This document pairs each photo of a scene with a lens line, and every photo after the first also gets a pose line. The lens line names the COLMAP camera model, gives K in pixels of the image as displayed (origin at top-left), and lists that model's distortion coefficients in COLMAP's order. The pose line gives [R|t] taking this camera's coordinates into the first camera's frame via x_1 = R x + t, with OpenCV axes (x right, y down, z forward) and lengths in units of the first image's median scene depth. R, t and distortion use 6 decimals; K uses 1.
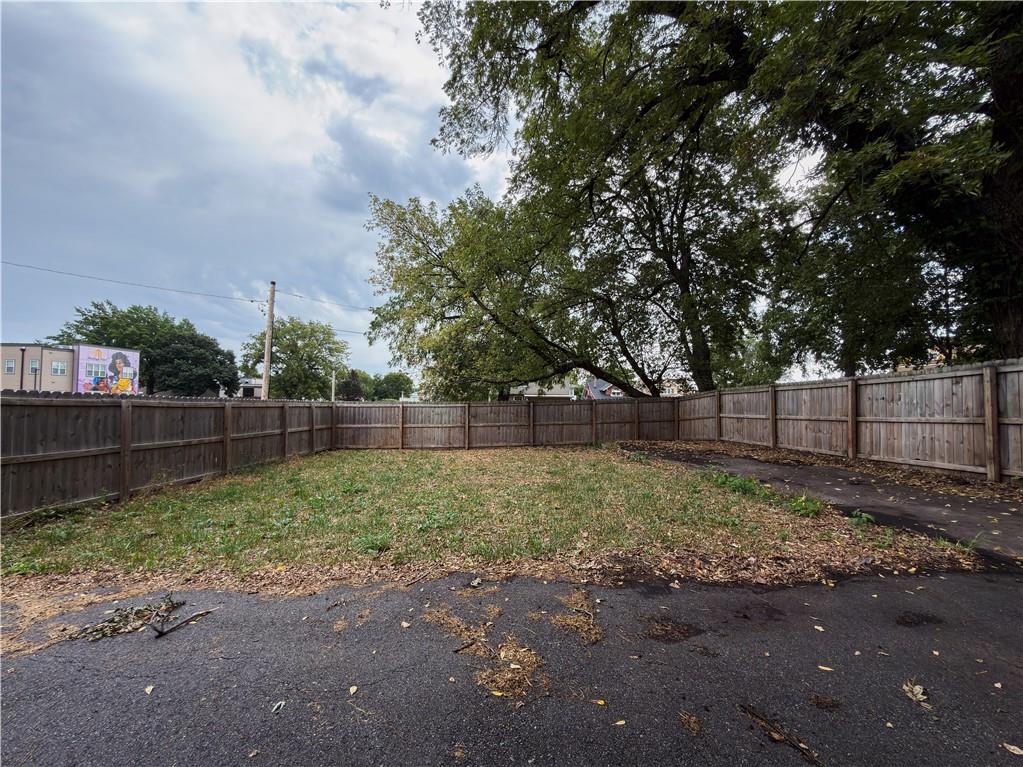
lens RADIAL K [[413.8, 0, 514.4], [0, 413.8, 389.1], [0, 0, 1]] dist [-0.000201, -0.000030]
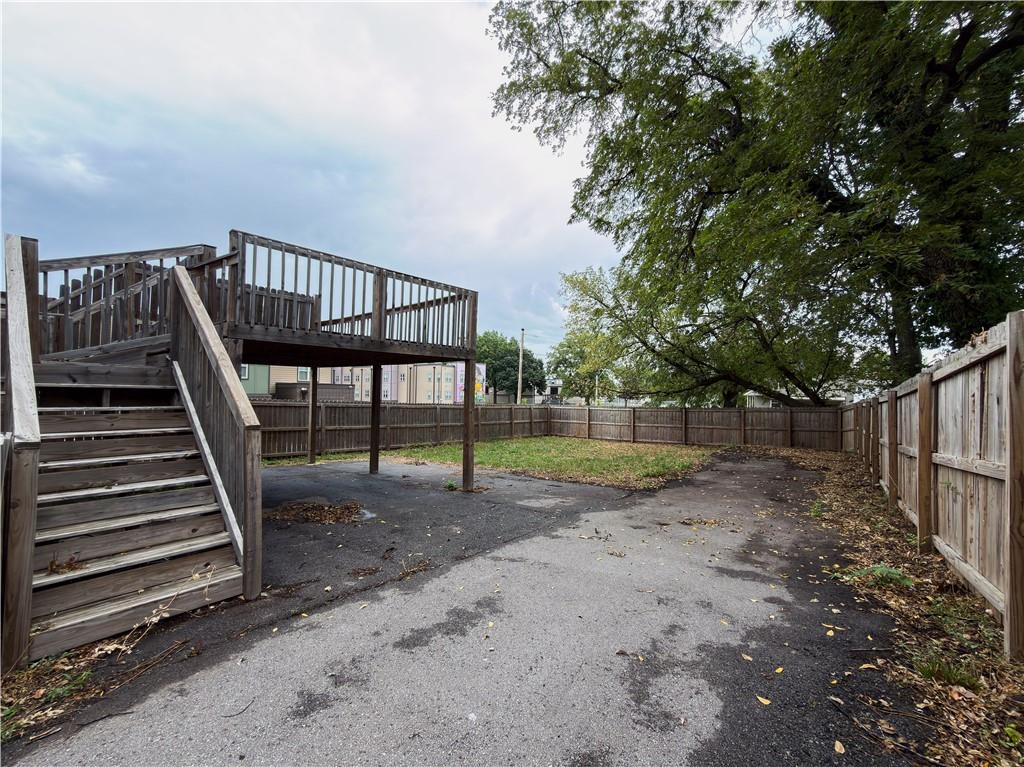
lens RADIAL K [[414.2, 0, 508.8], [0, 414.2, 387.5], [0, 0, 1]] dist [-0.000201, -0.000030]
pose [[0.760301, -0.004126, -0.649558, 0.445326], [0.006797, 0.999976, 0.001603, -0.037286], [0.649535, -0.005634, 0.760311, -0.274205]]
